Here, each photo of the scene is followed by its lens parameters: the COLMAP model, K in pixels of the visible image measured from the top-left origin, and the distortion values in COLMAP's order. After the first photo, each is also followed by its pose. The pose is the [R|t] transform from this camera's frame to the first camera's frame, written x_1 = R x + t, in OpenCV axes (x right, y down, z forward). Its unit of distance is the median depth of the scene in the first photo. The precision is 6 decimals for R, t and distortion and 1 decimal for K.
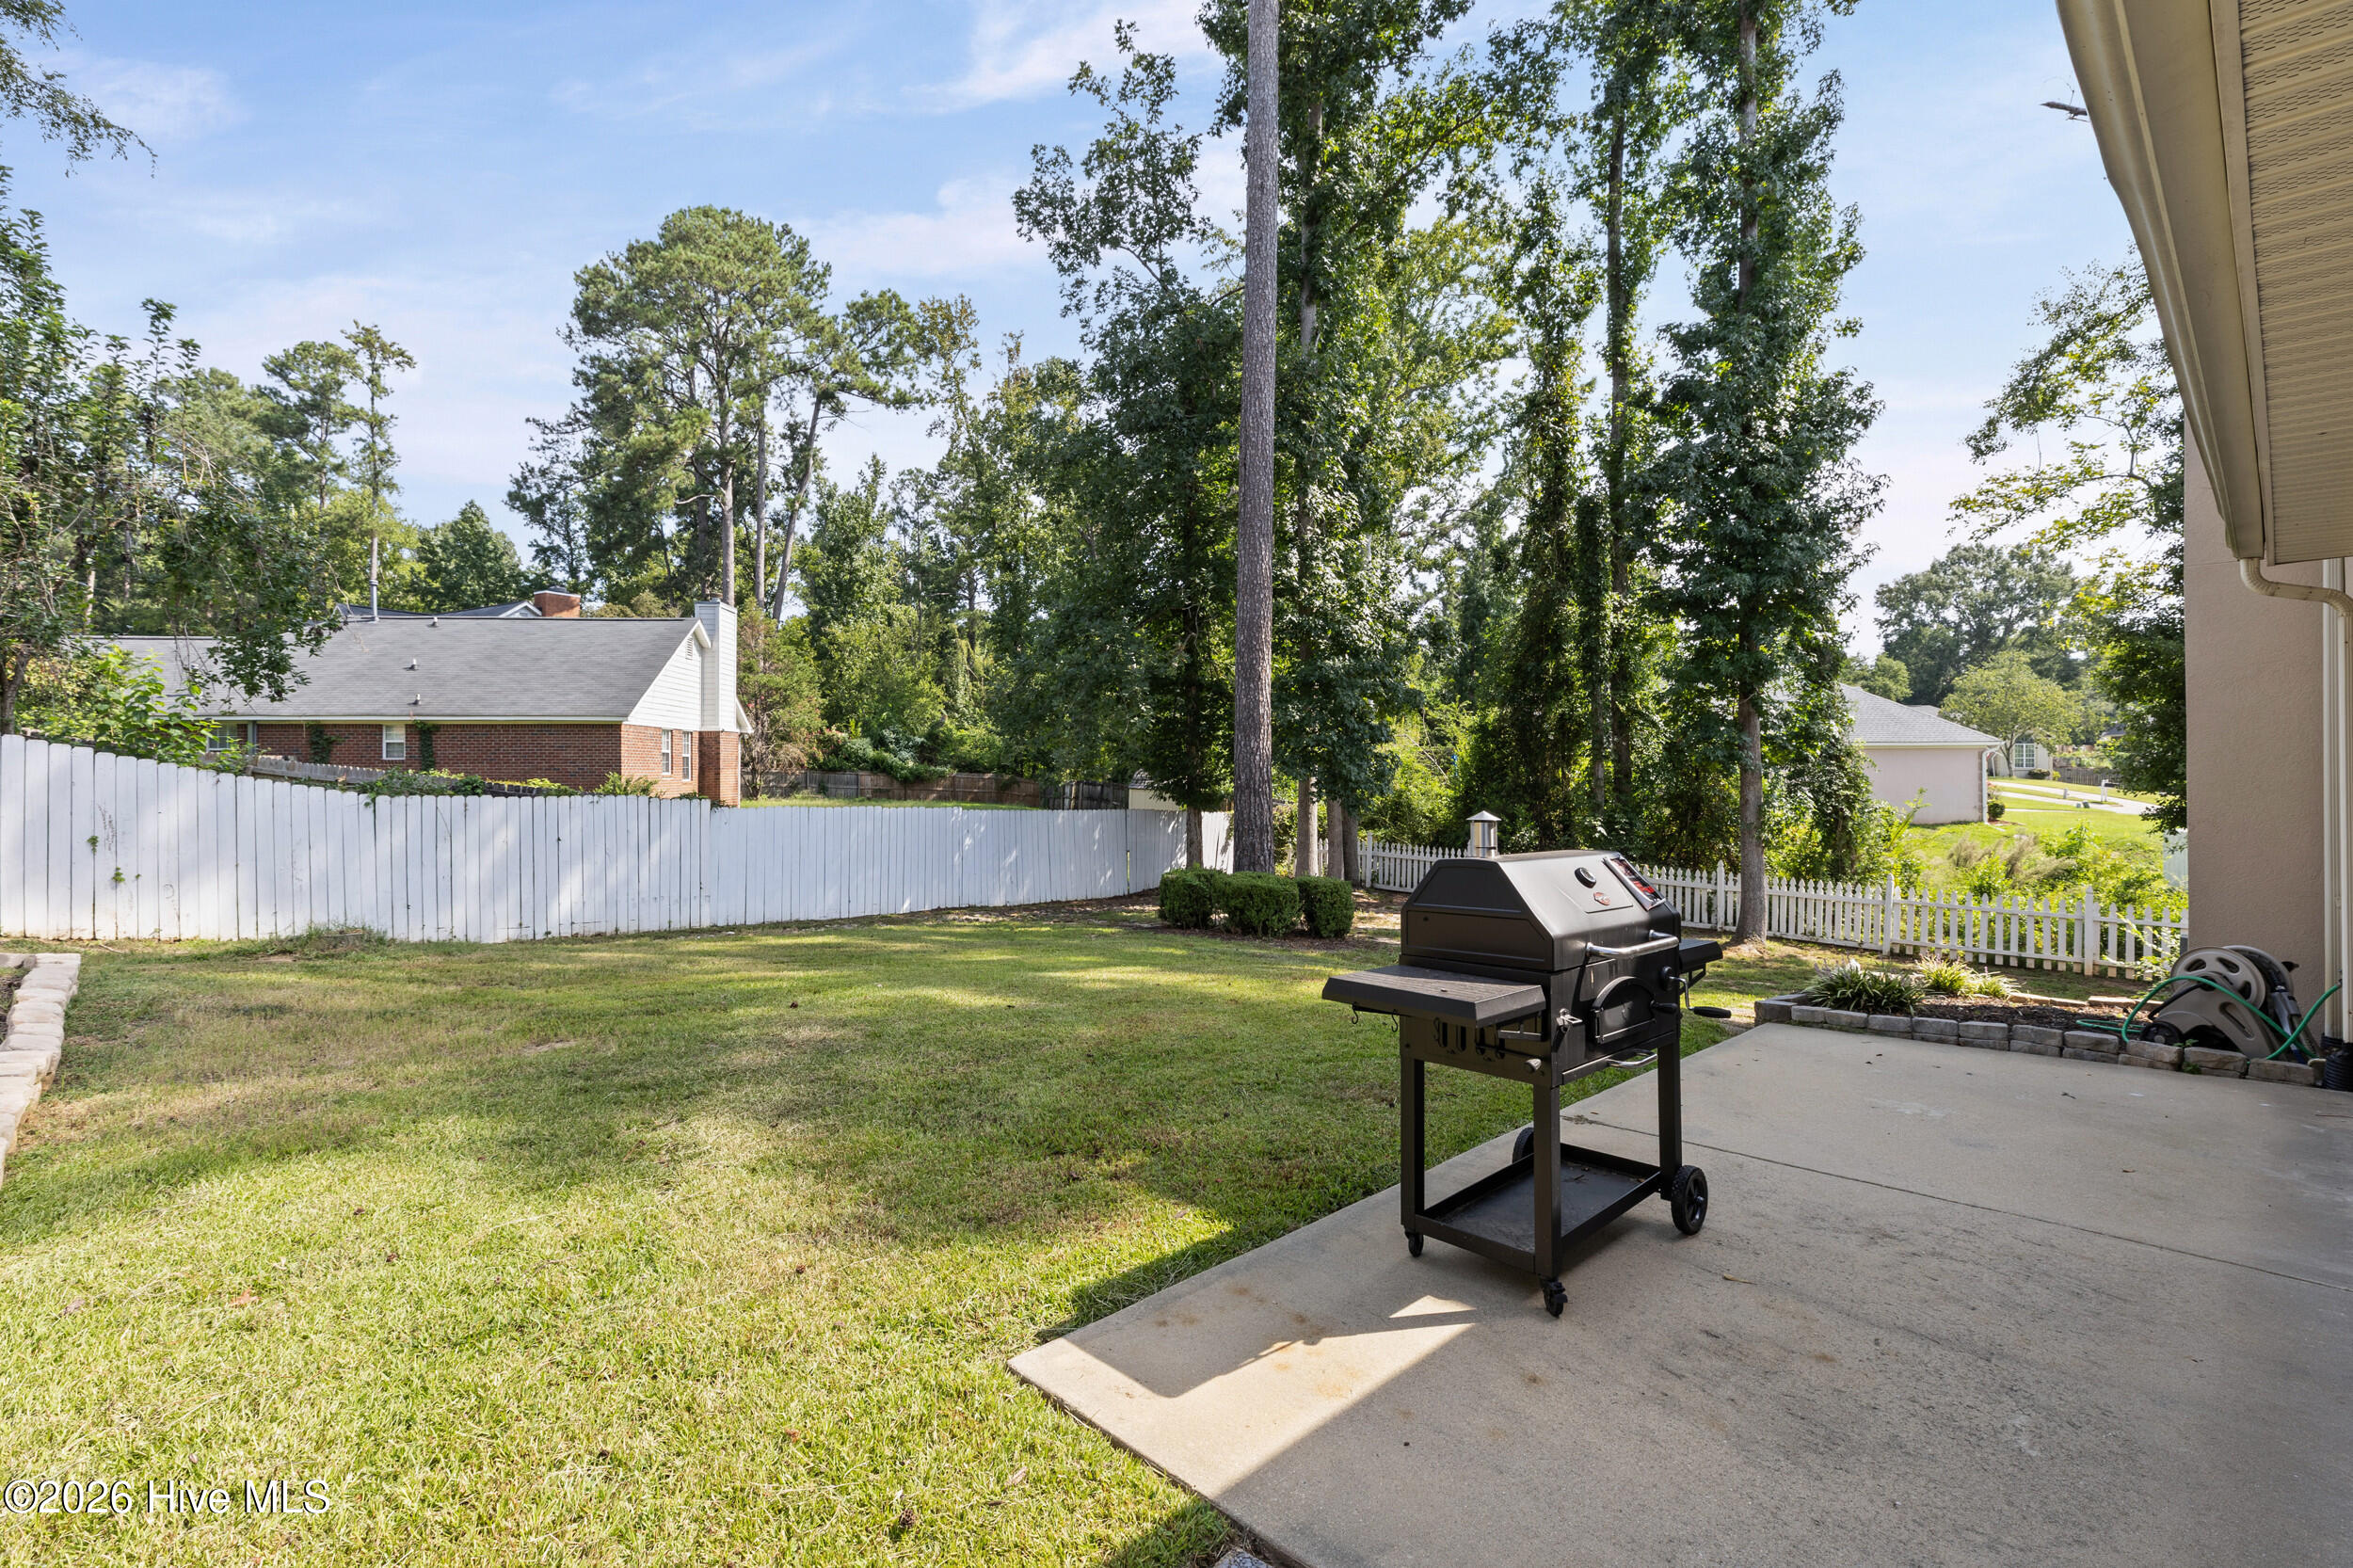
lens RADIAL K [[1062.2, 0, 1176.4], [0, 1062.2, 790.2], [0, 0, 1]] dist [0.000409, 0.000368]
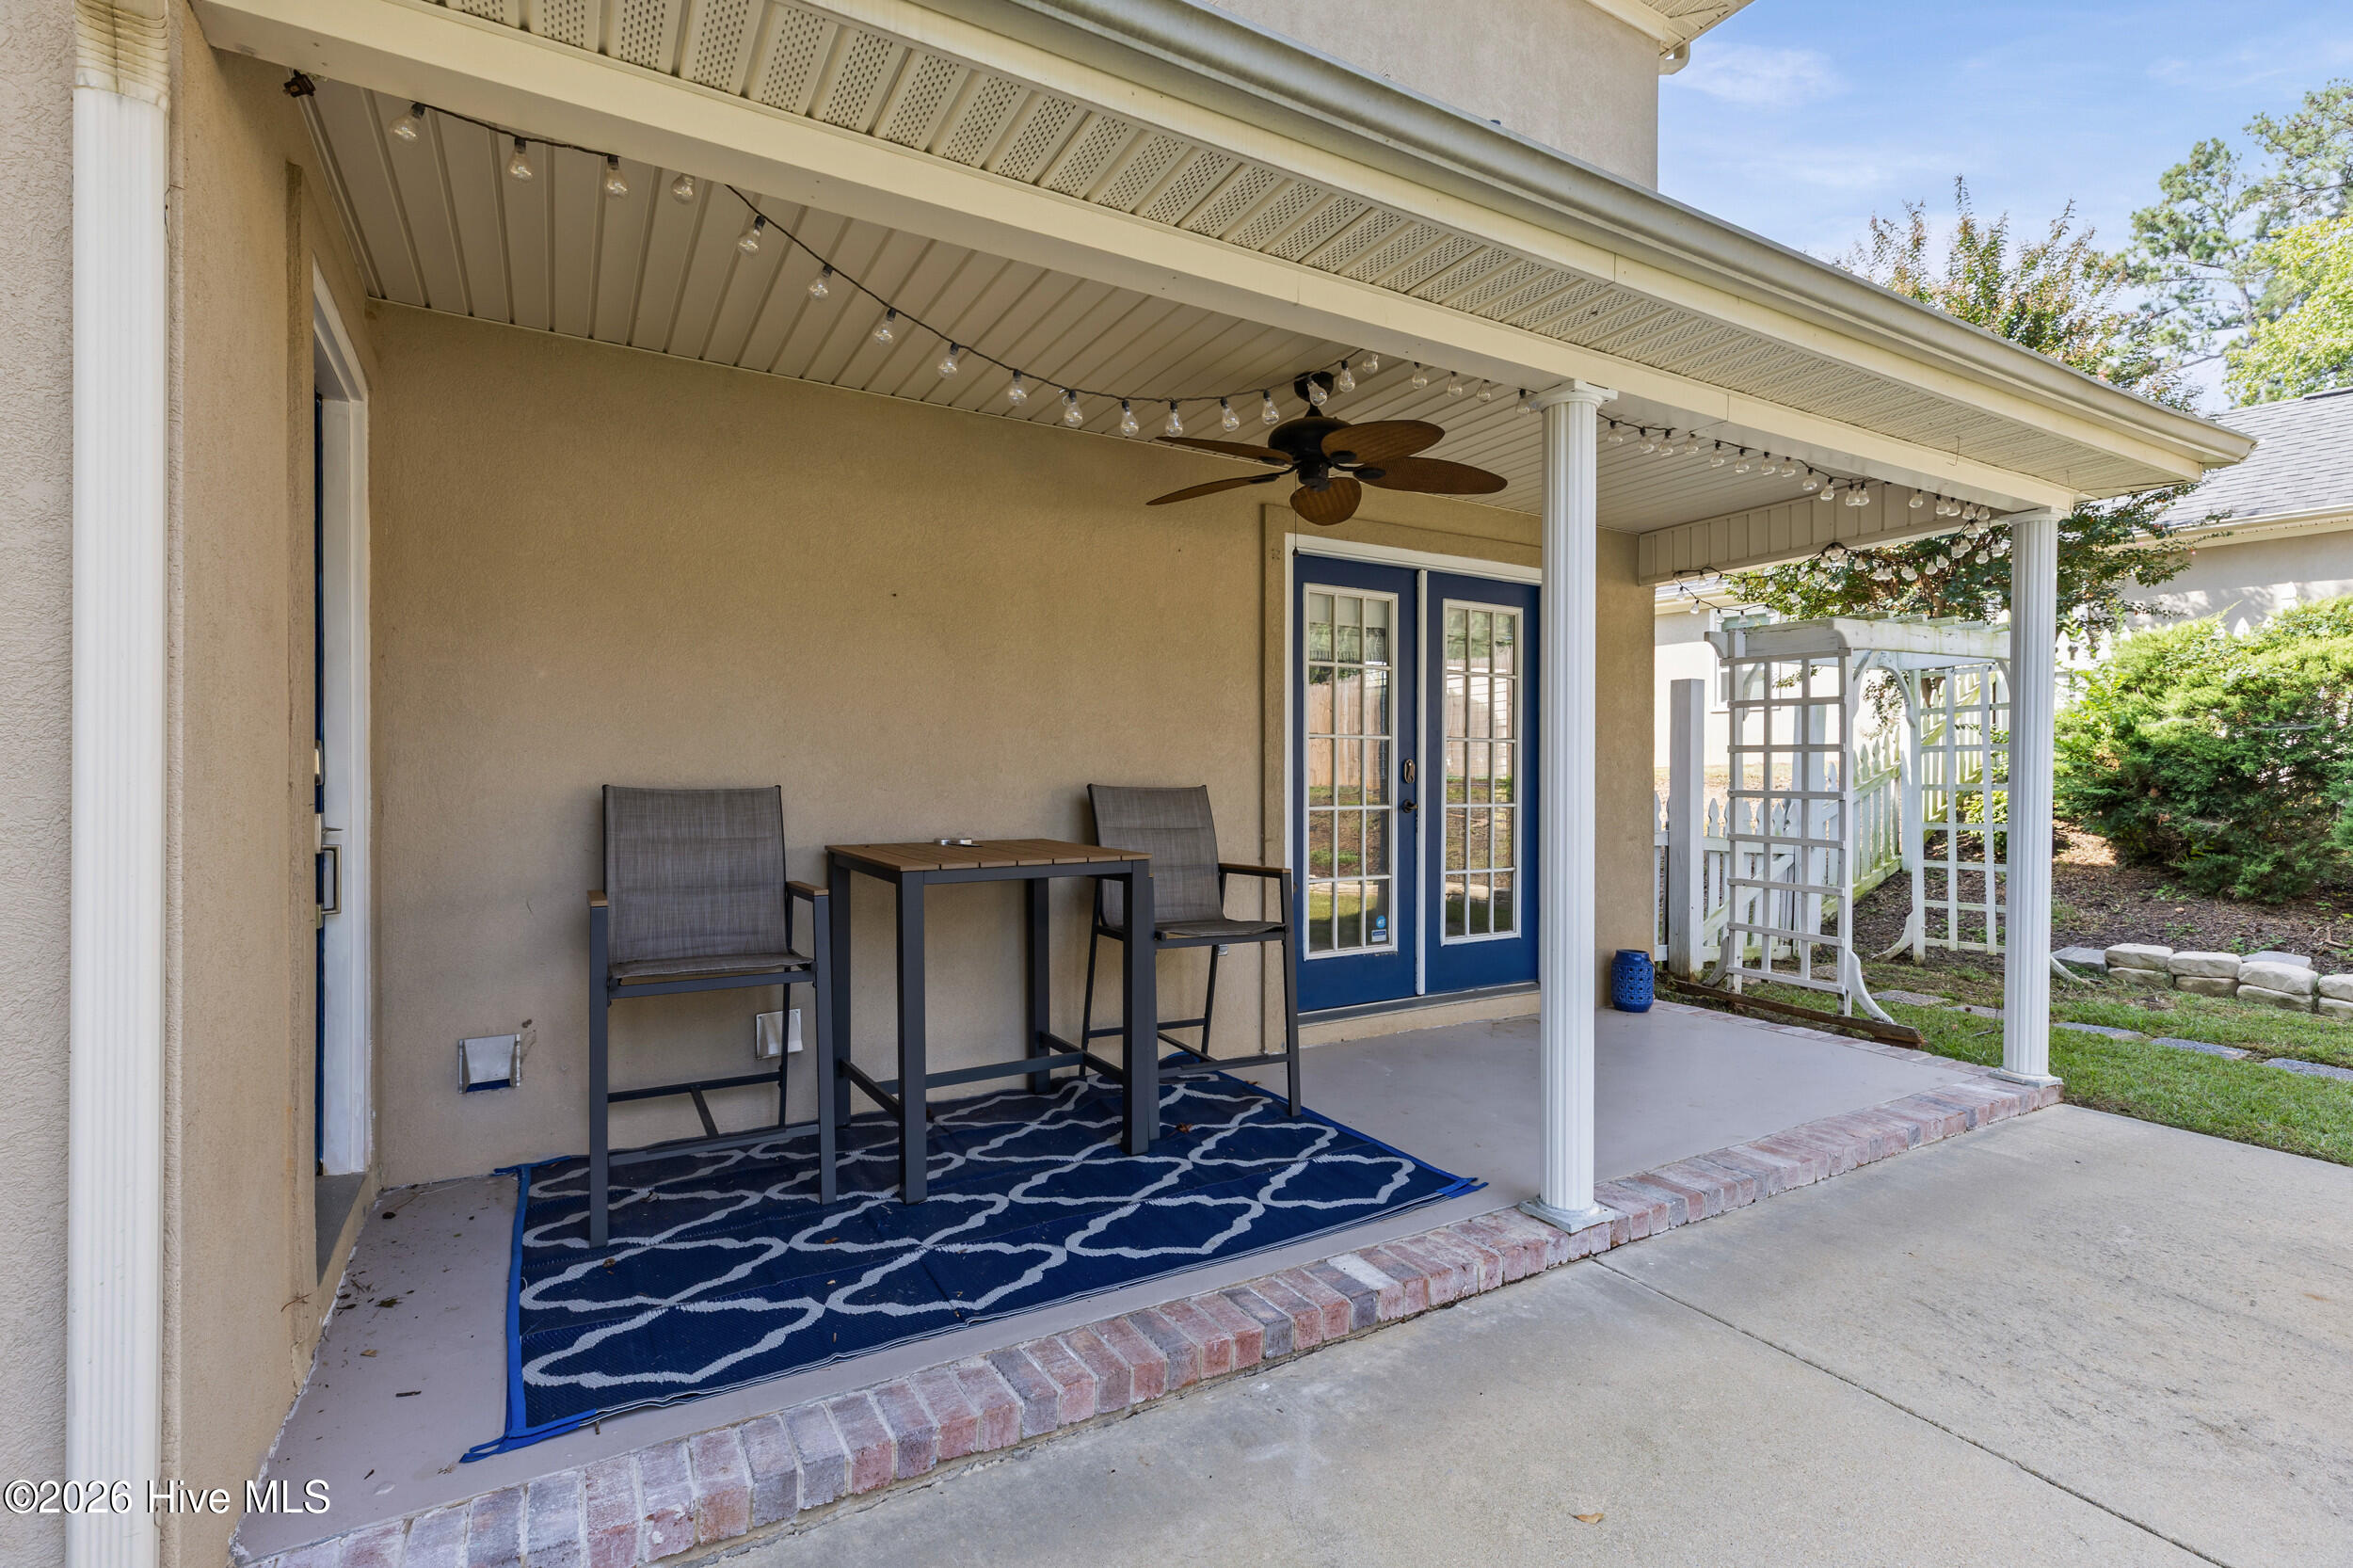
lens RADIAL K [[1062.2, 0, 1180.0], [0, 1062.2, 786.3], [0, 0, 1]] dist [0.000409, 0.000368]
pose [[-0.971736, -0.002265, 0.236061, 1.130408], [-0.000046, 0.999956, 0.009405, 0.022220], [-0.236071, 0.009128, -0.971693, 1.776193]]
